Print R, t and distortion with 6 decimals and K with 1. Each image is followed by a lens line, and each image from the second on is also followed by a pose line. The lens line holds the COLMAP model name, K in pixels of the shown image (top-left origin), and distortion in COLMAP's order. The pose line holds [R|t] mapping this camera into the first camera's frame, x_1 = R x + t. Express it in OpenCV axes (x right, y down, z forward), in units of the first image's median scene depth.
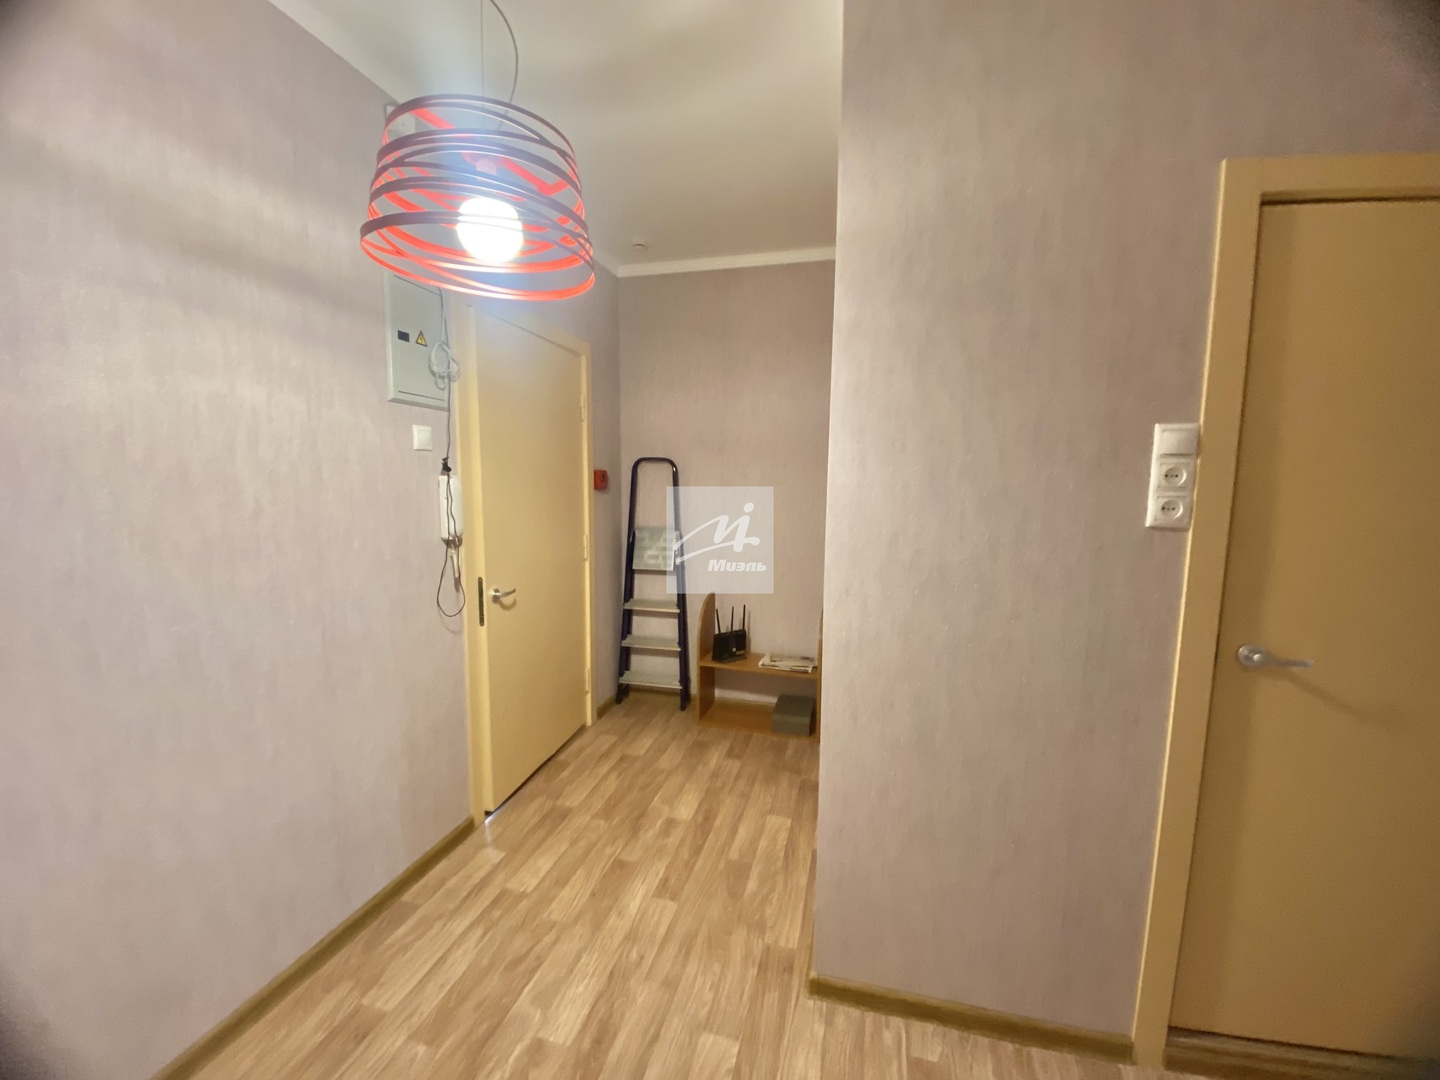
lens RADIAL K [[564.8, 0, 713.2], [0, 564.8, 537.4], [0, 0, 1]] dist [0.000734, -0.016199]
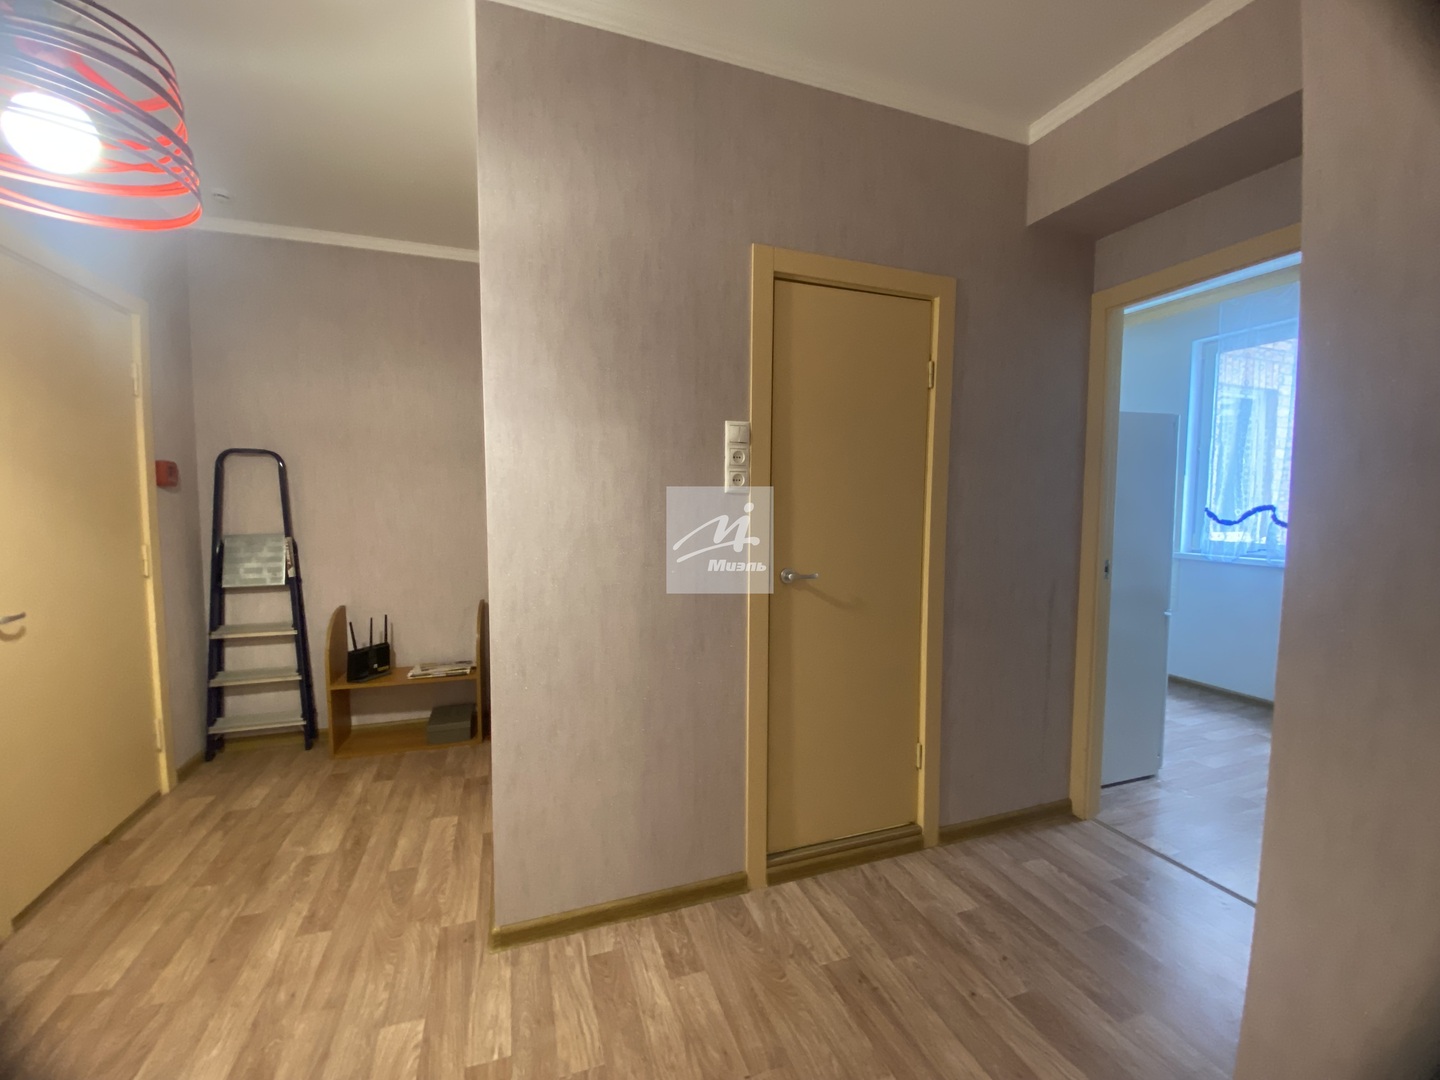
lens RADIAL K [[573.6, 0, 720.0], [0, 573.6, 540.0], [0, 0, 1]] dist [0.000943, -0.014023]
pose [[0.818846, -0.041549, 0.572508, -0.044451], [0.059368, 0.998158, -0.012472, 0.073118], [-0.570935, 0.044201, 0.819804, -0.108338]]
